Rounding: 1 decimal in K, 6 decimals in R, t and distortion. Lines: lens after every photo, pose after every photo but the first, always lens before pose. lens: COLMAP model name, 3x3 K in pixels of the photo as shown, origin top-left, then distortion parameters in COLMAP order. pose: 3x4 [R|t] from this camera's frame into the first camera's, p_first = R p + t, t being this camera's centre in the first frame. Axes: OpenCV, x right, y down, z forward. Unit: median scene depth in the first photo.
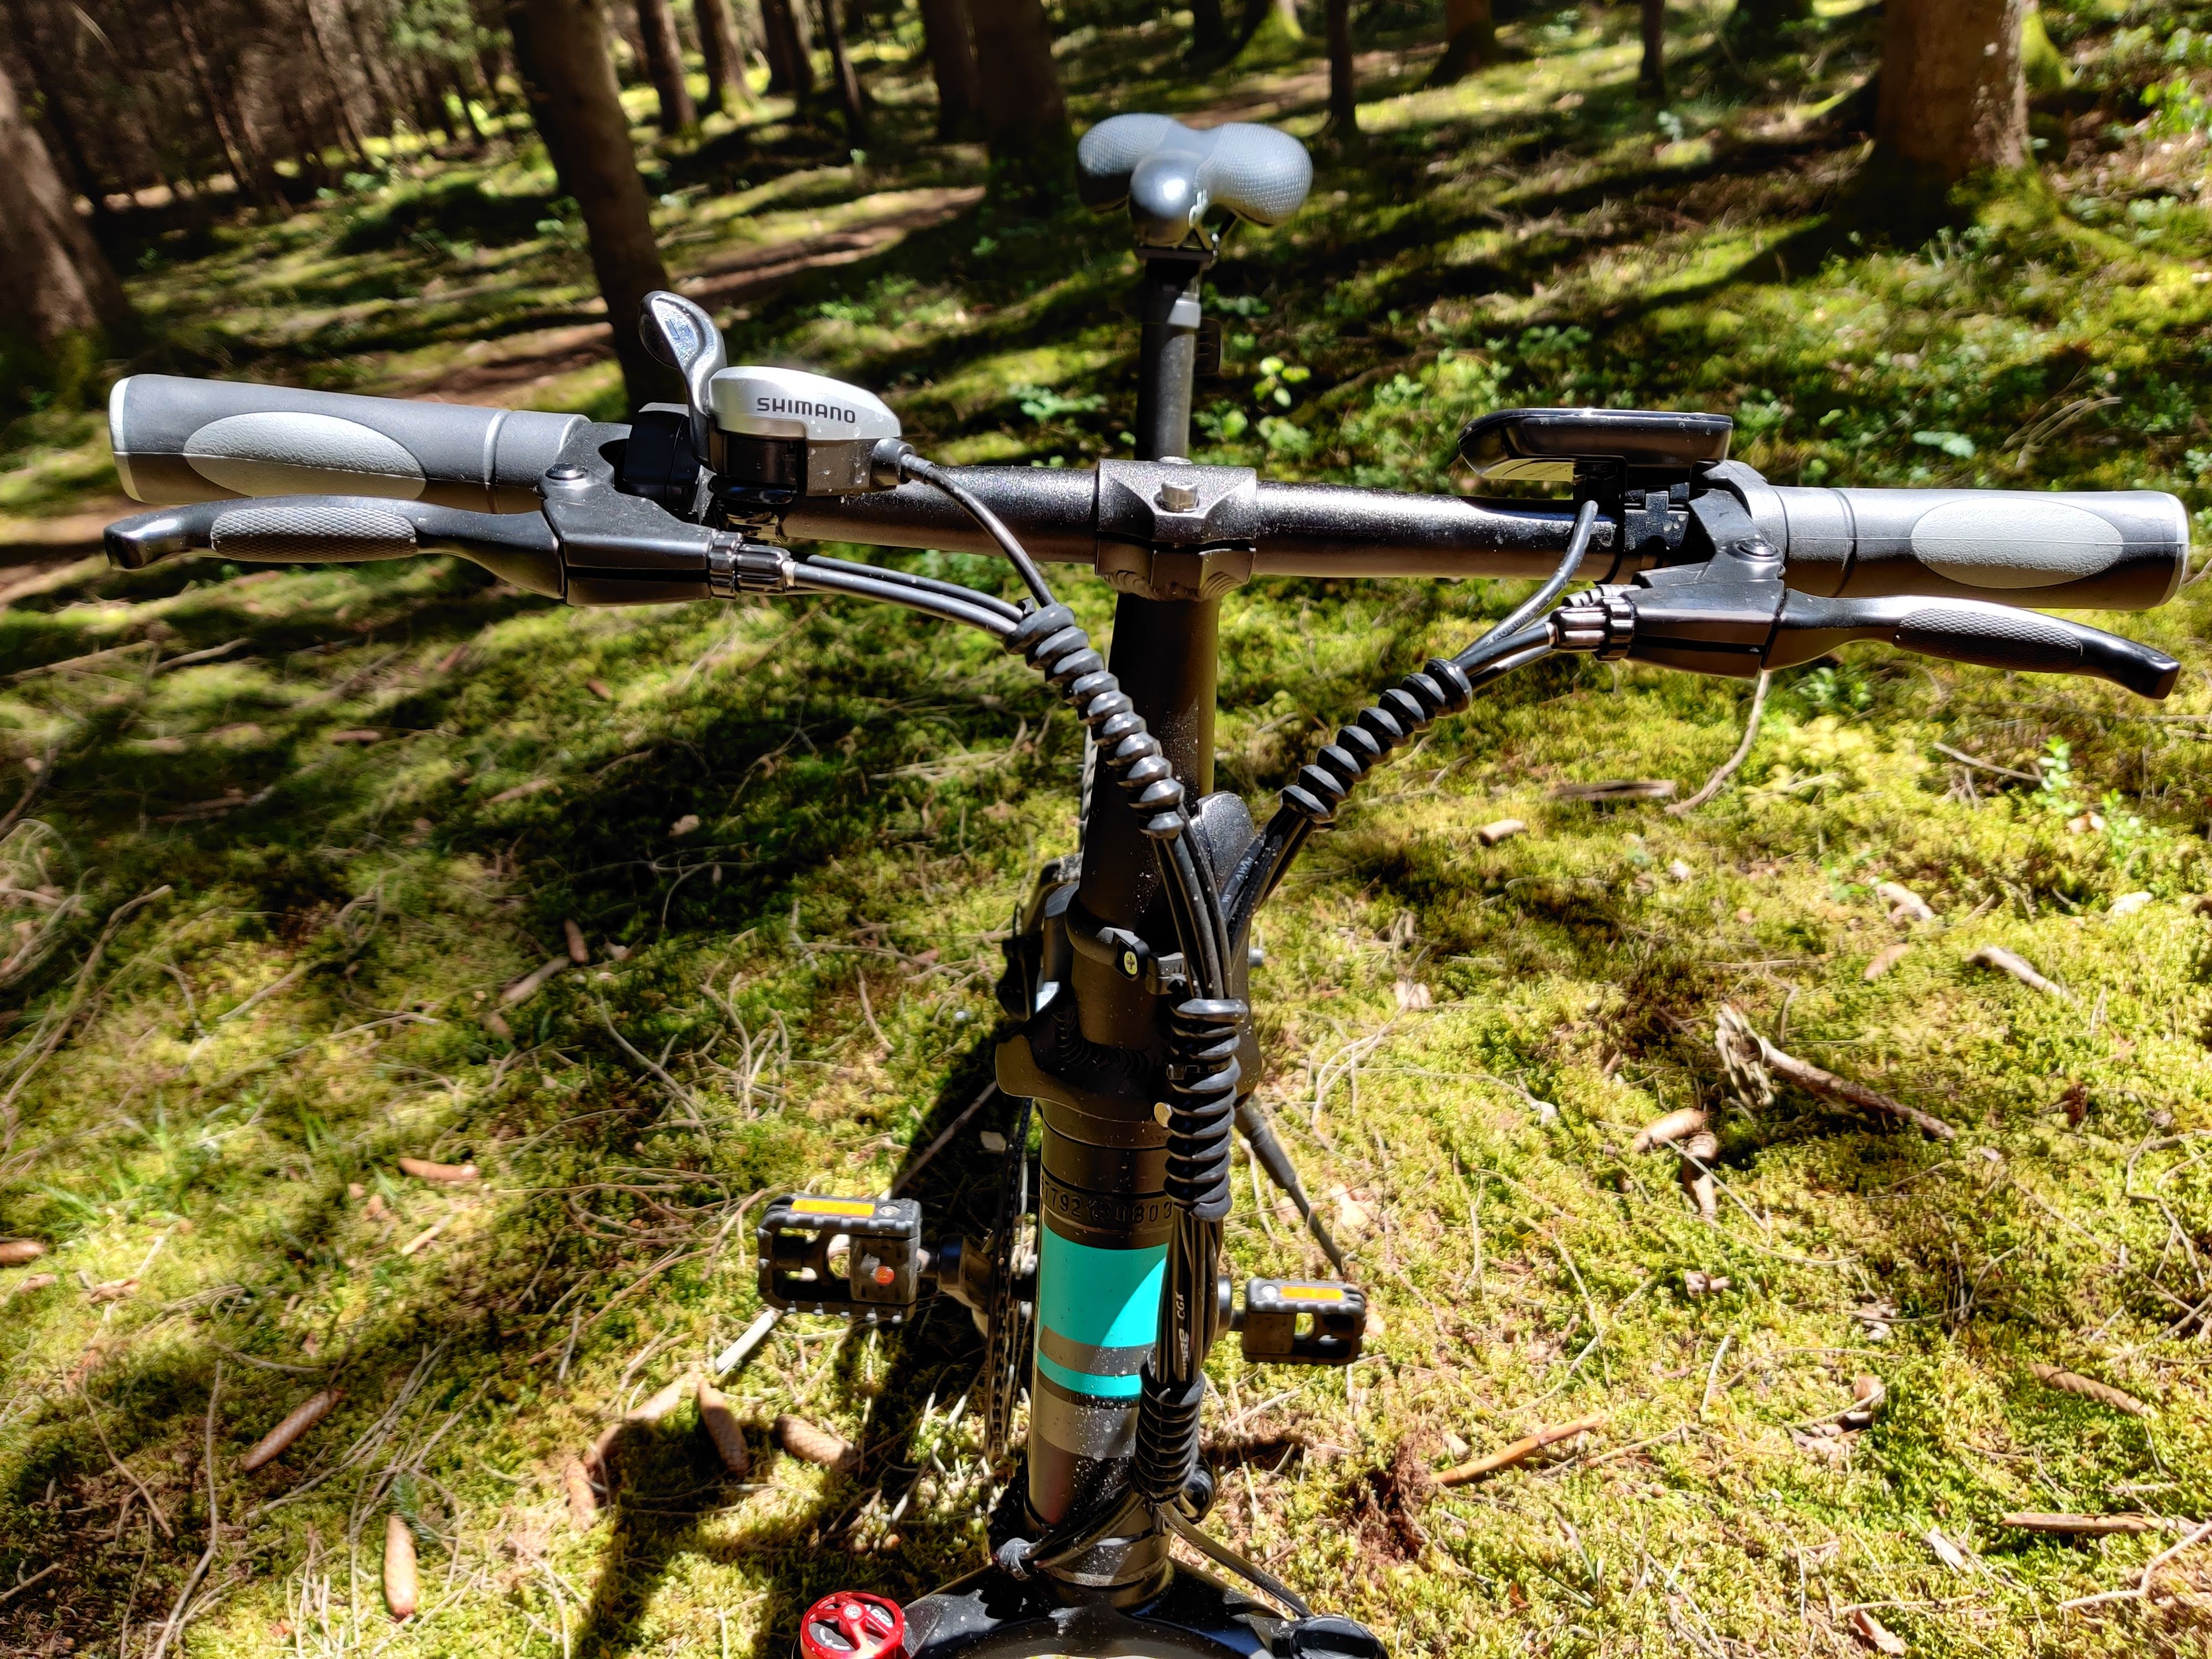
lens RADIAL K [[1697.4, 0, 1118.4], [0, 1697.4, 816.5], [0, 0, 1]] dist [0.004779, -0.001333]
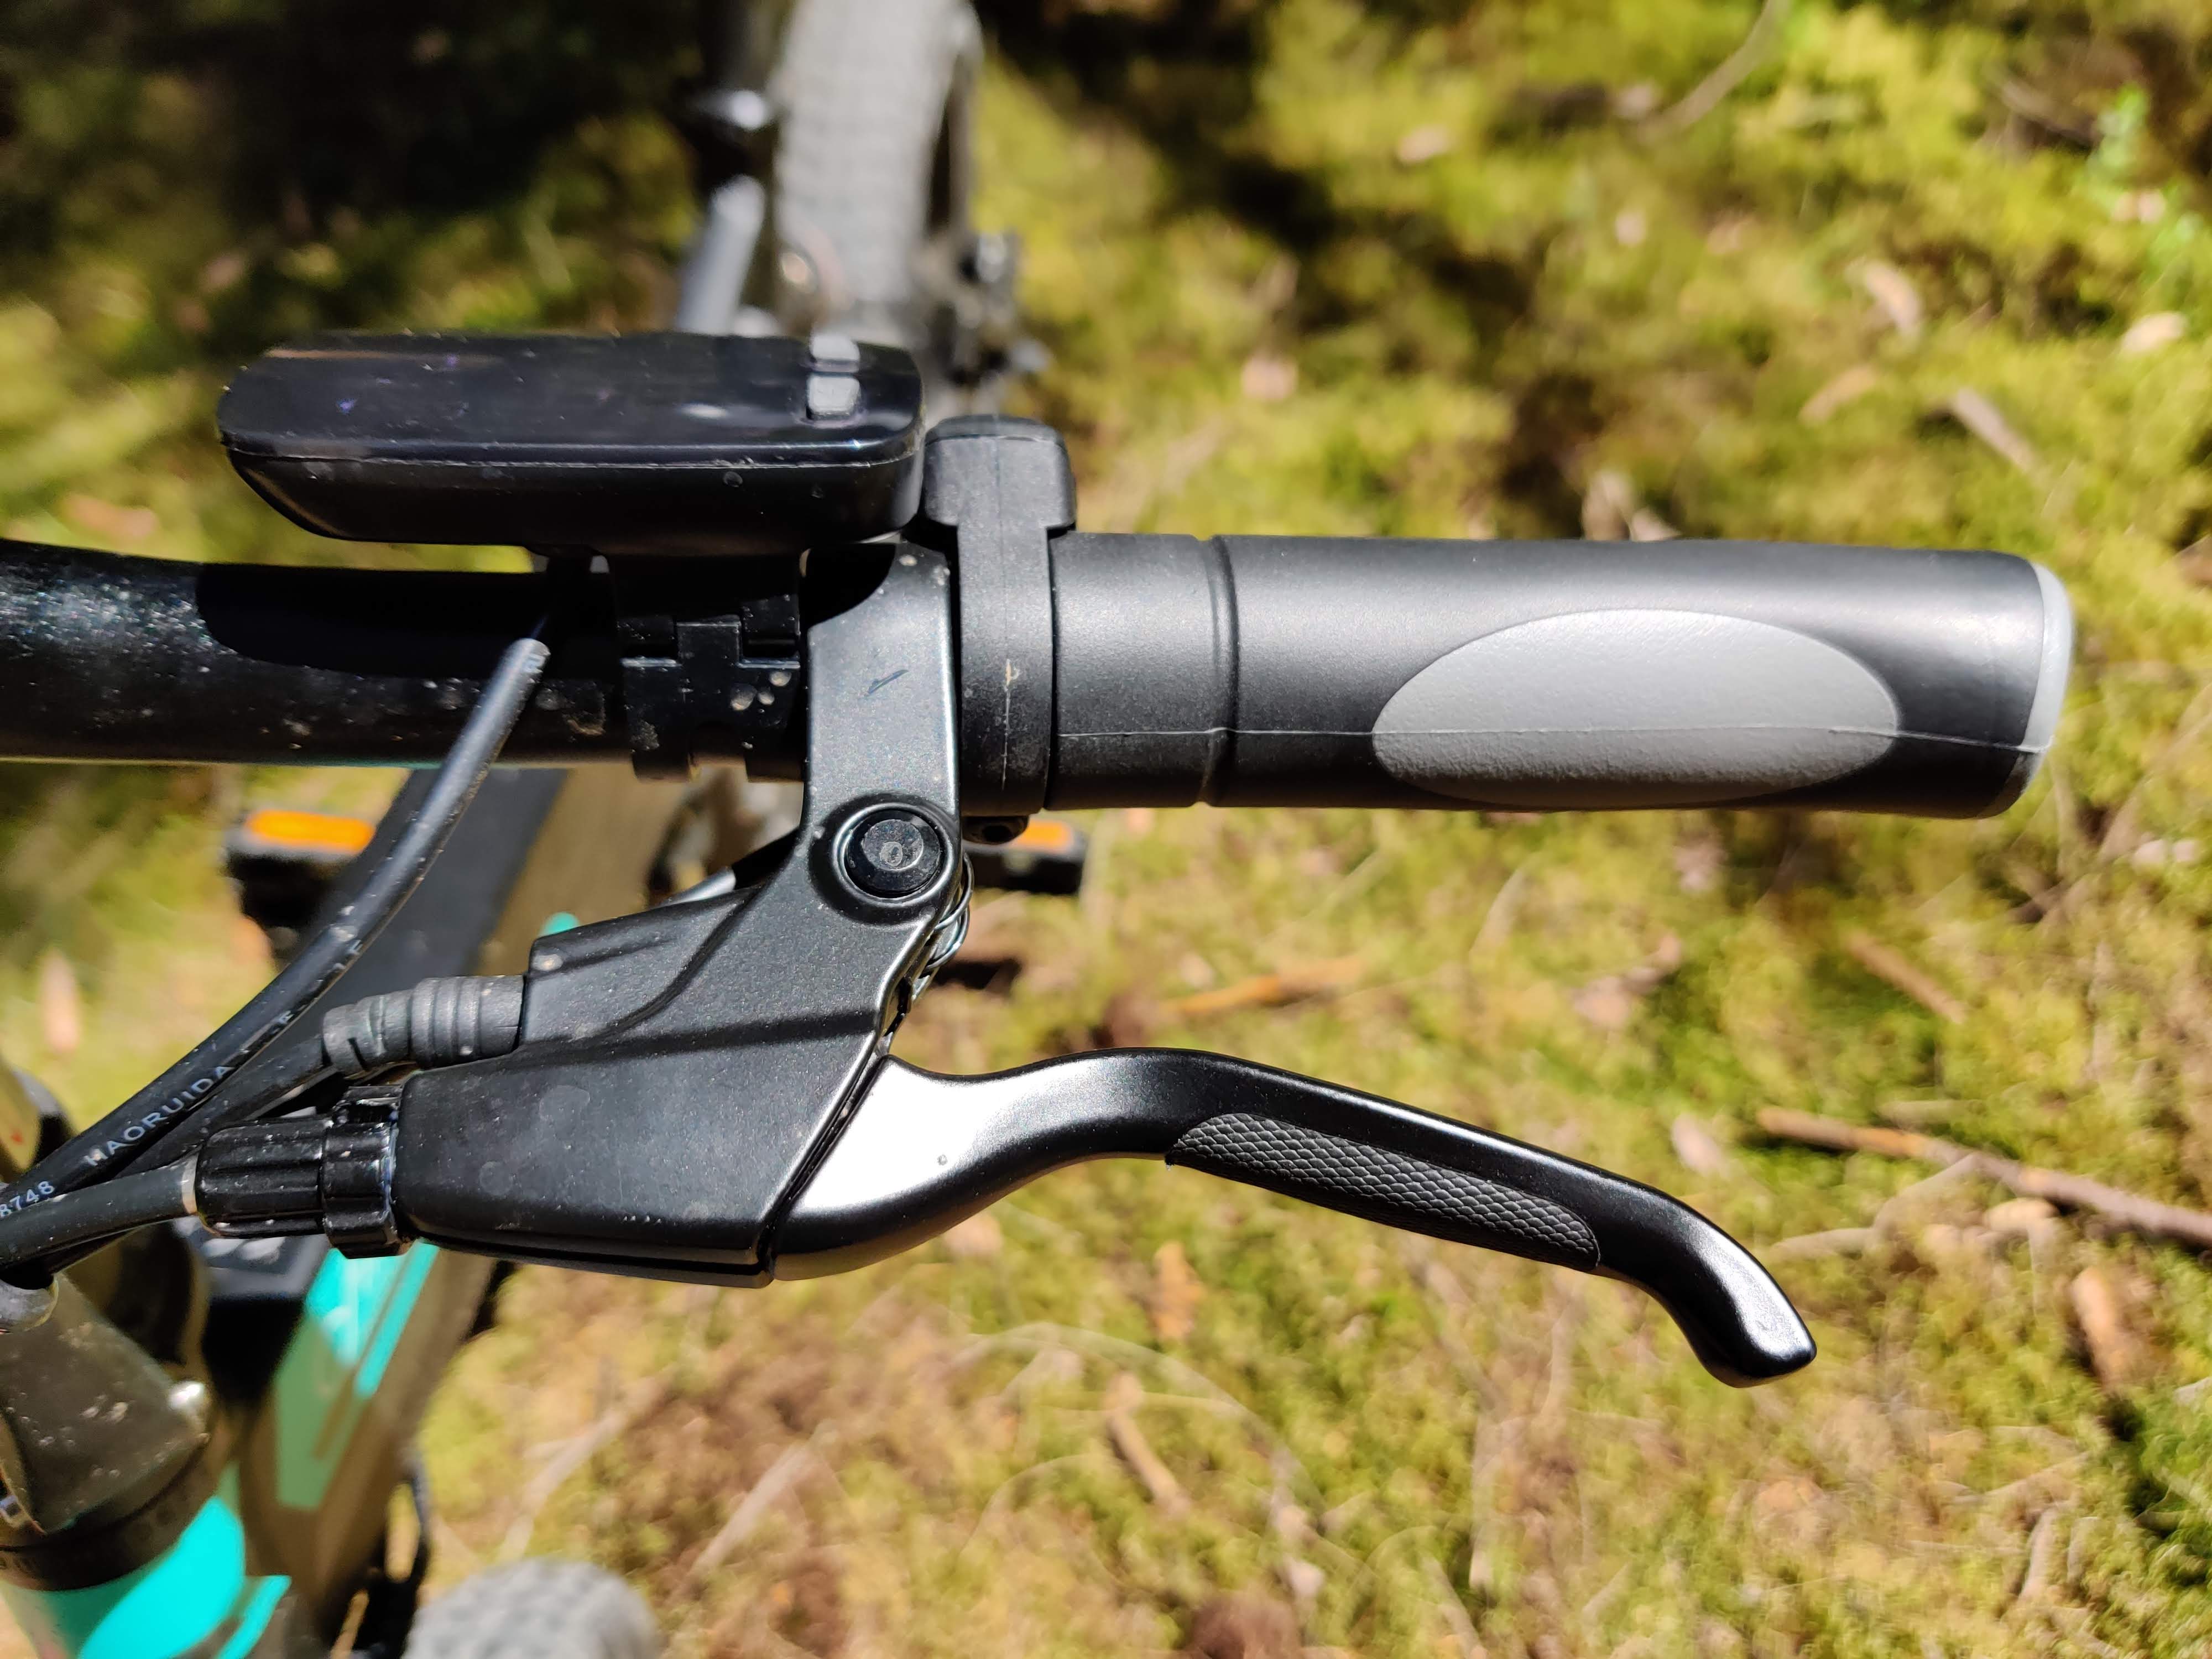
lens RADIAL K [[1772.2, 0, 1121.5], [0, 1772.2, 828.5], [0, 0, 1]] dist [-0.022150, -0.001548]
pose [[0.998320, 0.052241, 0.025077, 0.091853], [-0.057941, 0.892973, 0.446366, -0.076000], [0.000926, -0.447069, 0.894499, 0.140694]]
